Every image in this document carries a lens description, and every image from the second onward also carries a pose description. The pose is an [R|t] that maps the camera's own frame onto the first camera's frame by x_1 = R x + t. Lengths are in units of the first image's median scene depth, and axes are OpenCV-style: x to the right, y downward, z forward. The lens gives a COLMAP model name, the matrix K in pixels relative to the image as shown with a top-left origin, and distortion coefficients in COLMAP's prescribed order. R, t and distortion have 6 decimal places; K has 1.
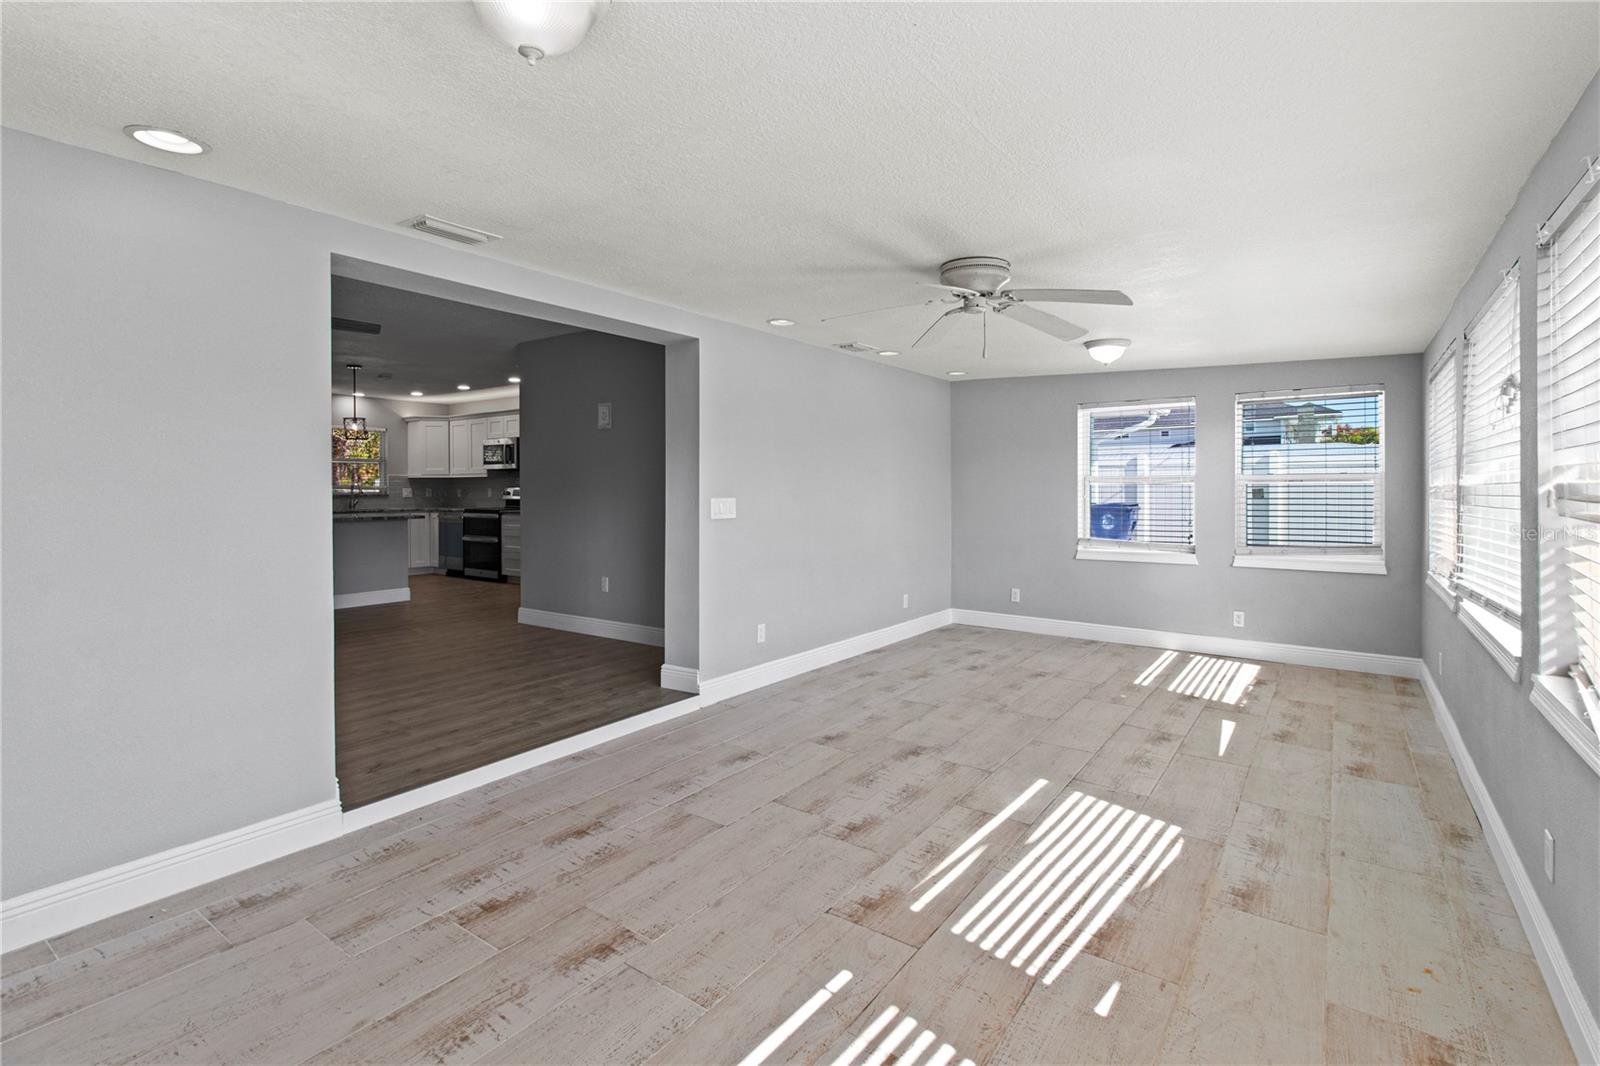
lens RADIAL K [[754.3, 0, 789.6], [0, 754.3, 496.0], [0, 0, 1]] dist [0.001839, -0.000002]
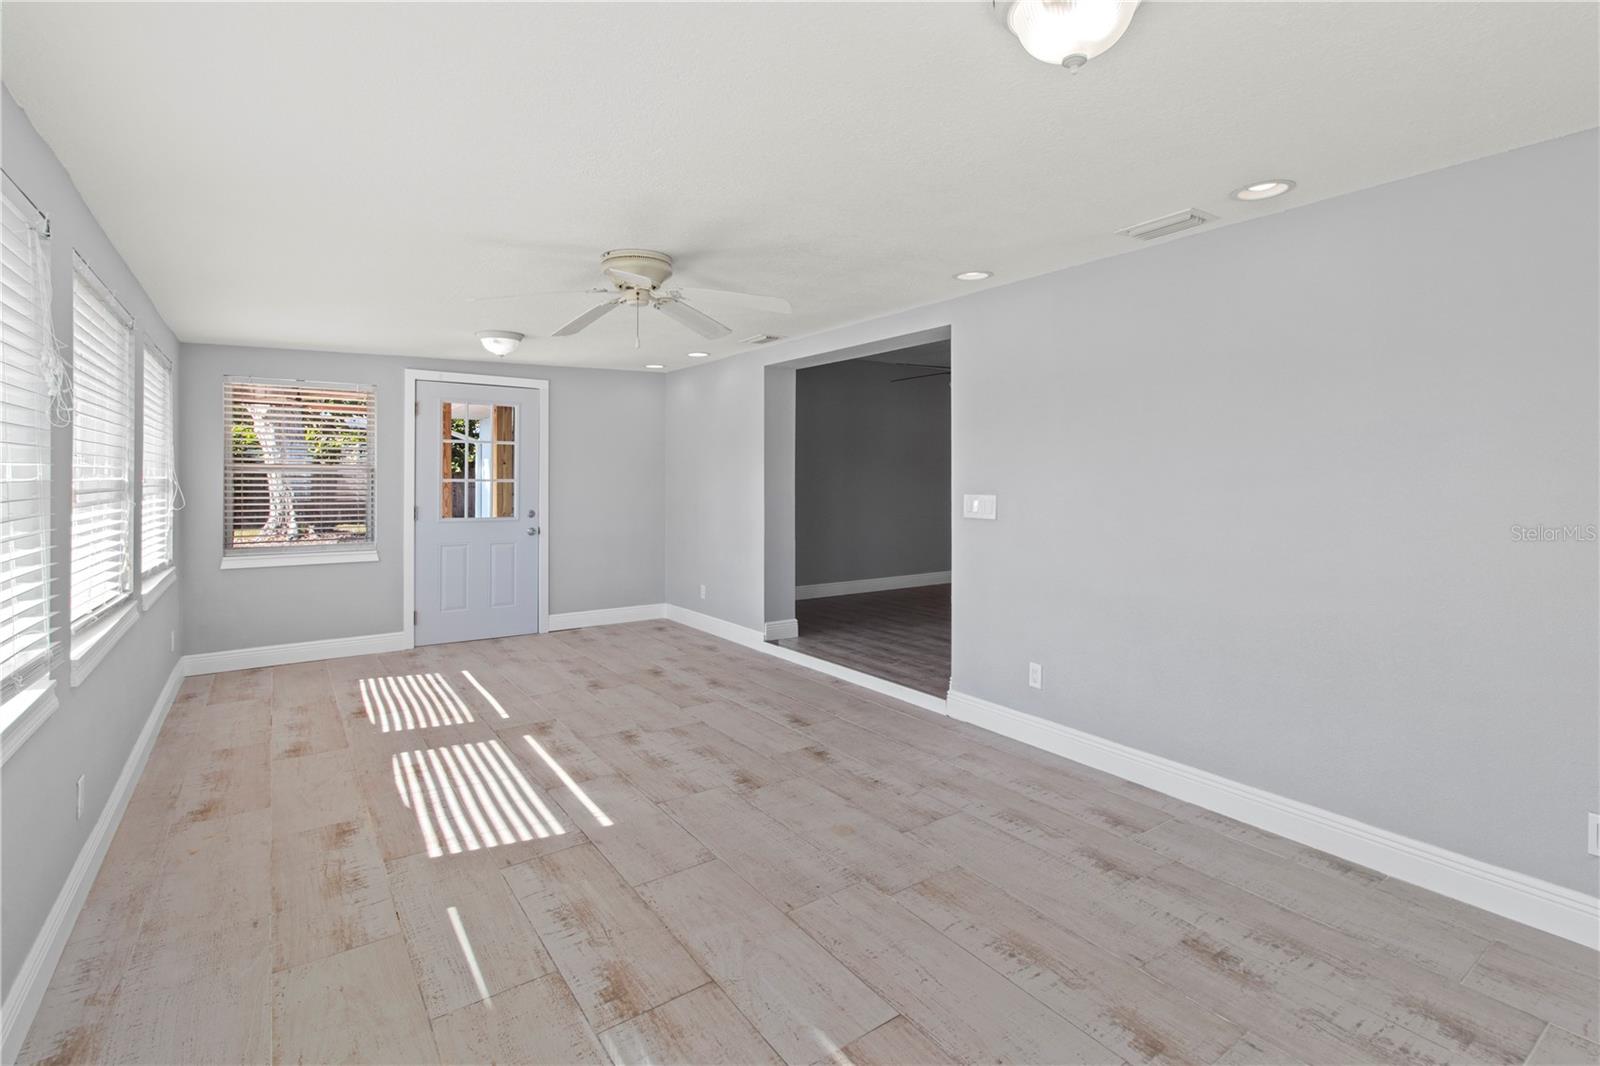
lens RADIAL K [[754.3, 0, 842.5], [0, 754.3, 490.8], [0, 0, 1]] dist [0.001839, -0.000002]
pose [[-0.288603, 0.020291, -0.957234, 1.127544], [-0.012037, 0.999619, 0.024819, -0.031509], [0.957373, 0.018685, -0.288249, 1.565240]]
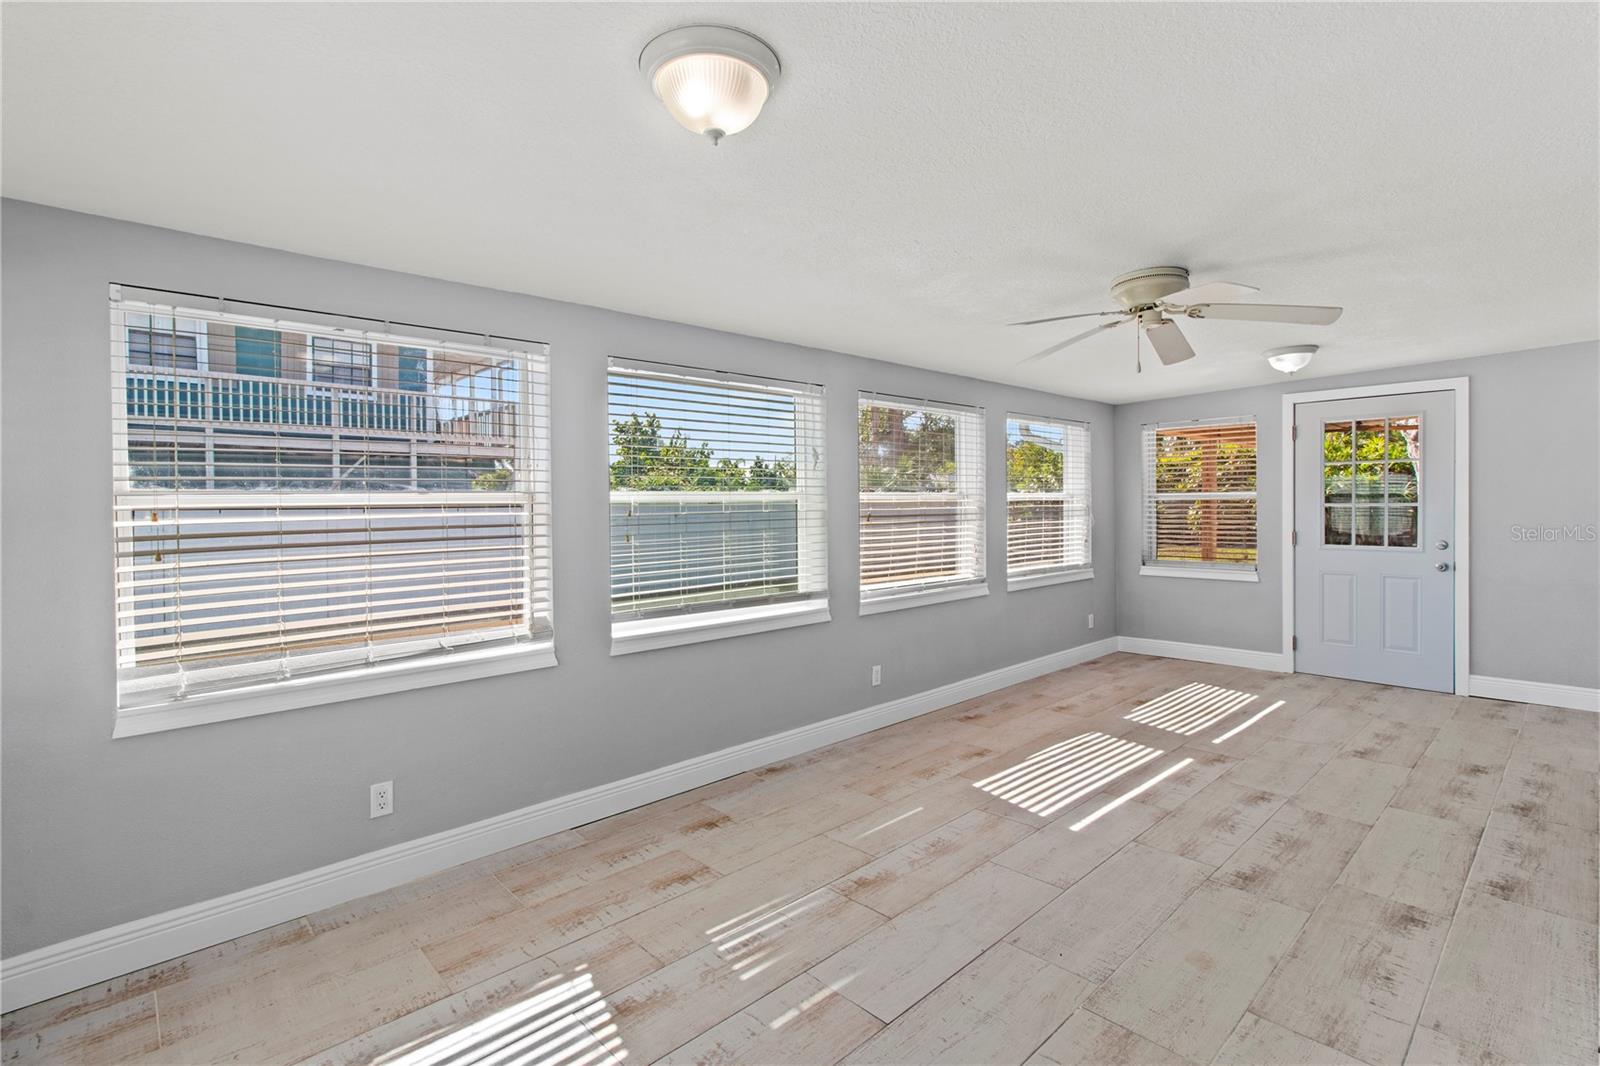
lens RADIAL K [[754.3, 0, 799.7], [0, 754.3, 516.0], [0, 0, 1]] dist [0.001839, -0.000002]
pose [[-0.983629, 0.012505, 0.179773, 0.518464], [0.017058, 0.999571, 0.023802, -0.035684], [-0.179398, 0.026478, -0.983420, 2.044881]]
